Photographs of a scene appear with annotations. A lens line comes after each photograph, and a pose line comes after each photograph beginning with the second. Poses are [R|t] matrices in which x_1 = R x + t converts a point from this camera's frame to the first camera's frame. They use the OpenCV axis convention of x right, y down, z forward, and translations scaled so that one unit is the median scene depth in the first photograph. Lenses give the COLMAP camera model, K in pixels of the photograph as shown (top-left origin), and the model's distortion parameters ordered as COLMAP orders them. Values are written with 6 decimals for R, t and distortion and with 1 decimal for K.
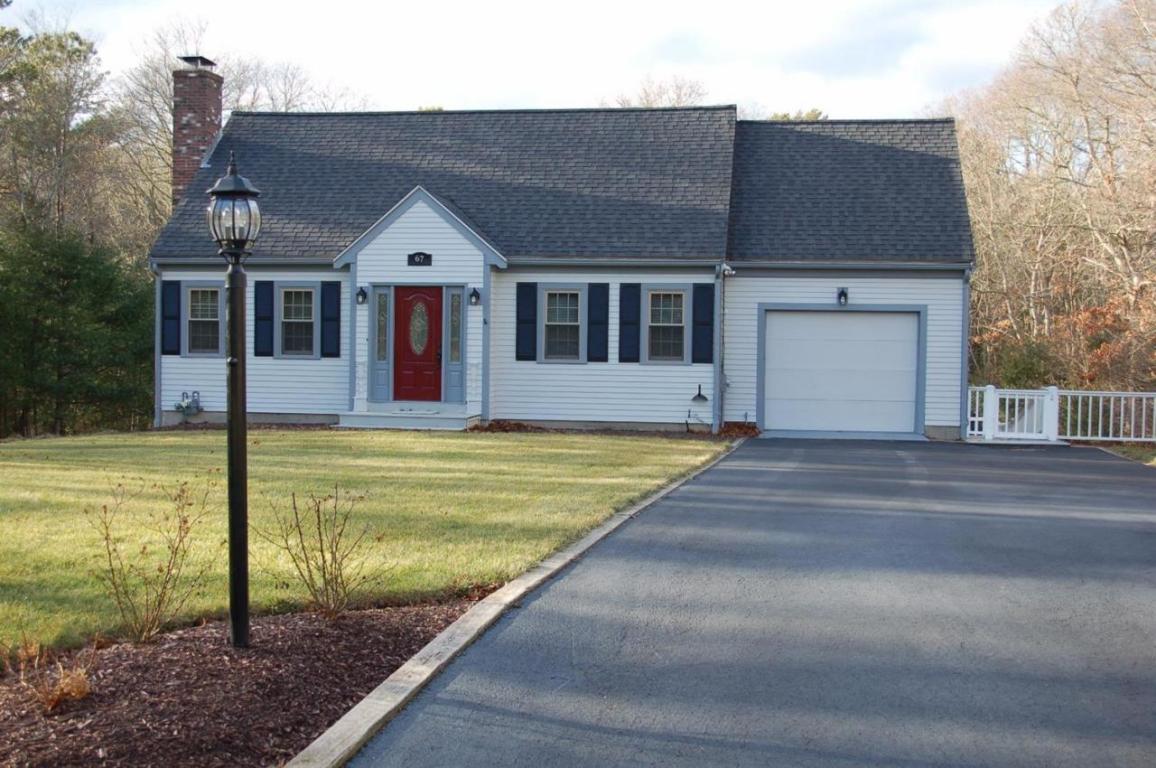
lens RADIAL K [[1400.8, 0, 578.0], [0, 1400.8, 384.0], [0, 0, 1]] dist [-0.088661, 0.064868]
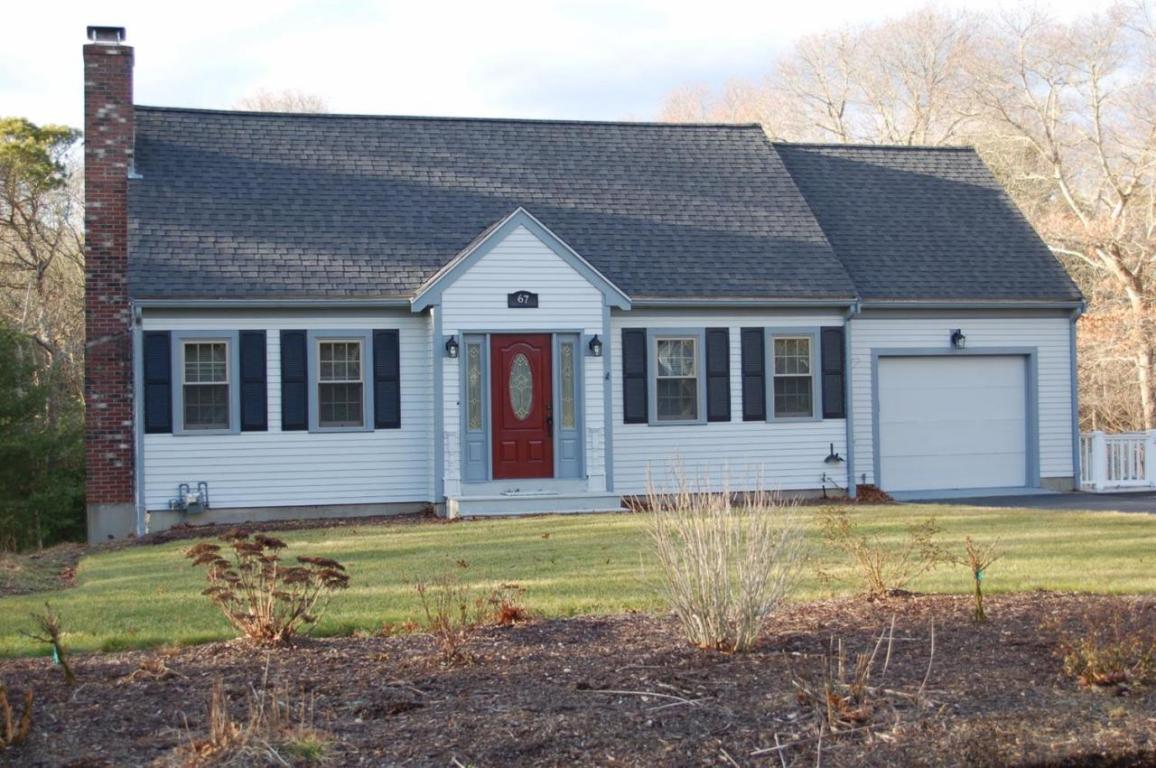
lens RADIAL K [[1604.3, 0, 578.0], [0, 1604.3, 384.0], [0, 0, 1]] dist [-0.091896, 0.062069]
pose [[0.911967, -0.025504, 0.409470, -0.455804], [0.042675, 0.998549, -0.032851, -0.010323], [-0.408038, 0.047433, 0.911732, 0.159430]]
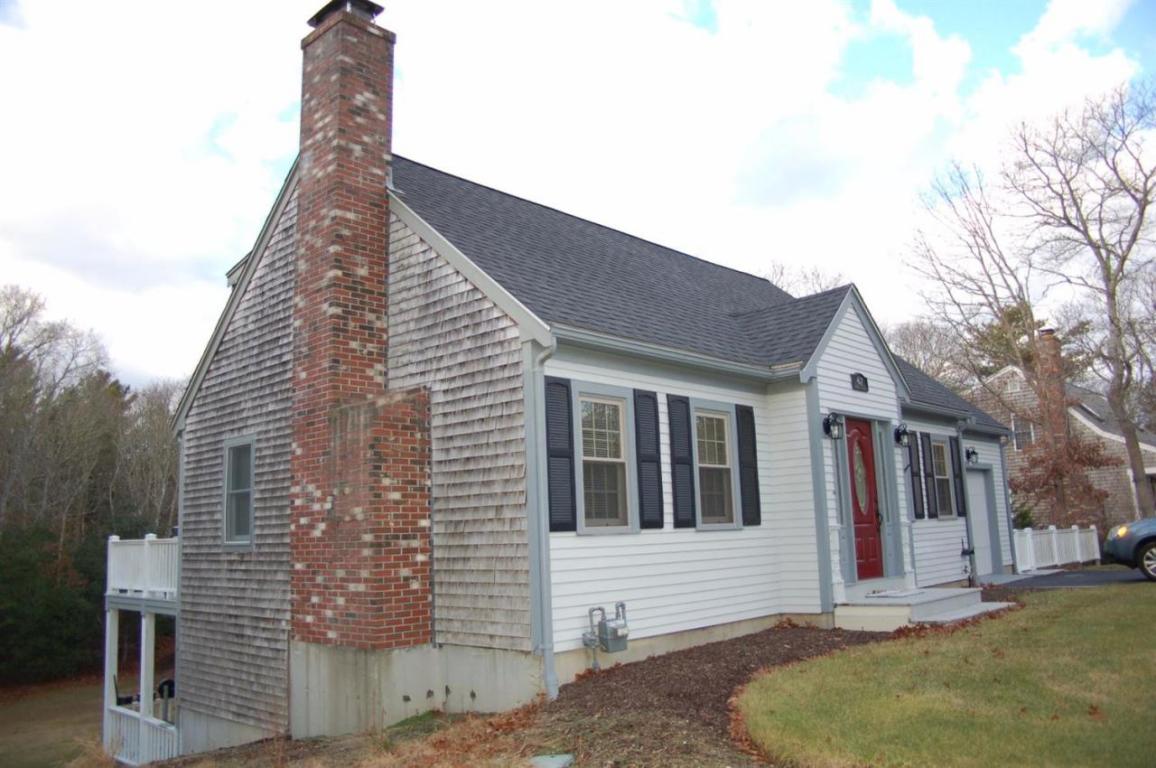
lens RADIAL K [[902.5, 0, 578.0], [0, 902.5, 384.0], [0, 0, 1]] dist [-0.170125, 0.150687]
pose [[0.560860, 0.106830, 0.820989, -0.575196], [0.071054, 0.981770, -0.176292, -0.016731], [-0.824856, 0.157209, 0.543045, 0.864119]]
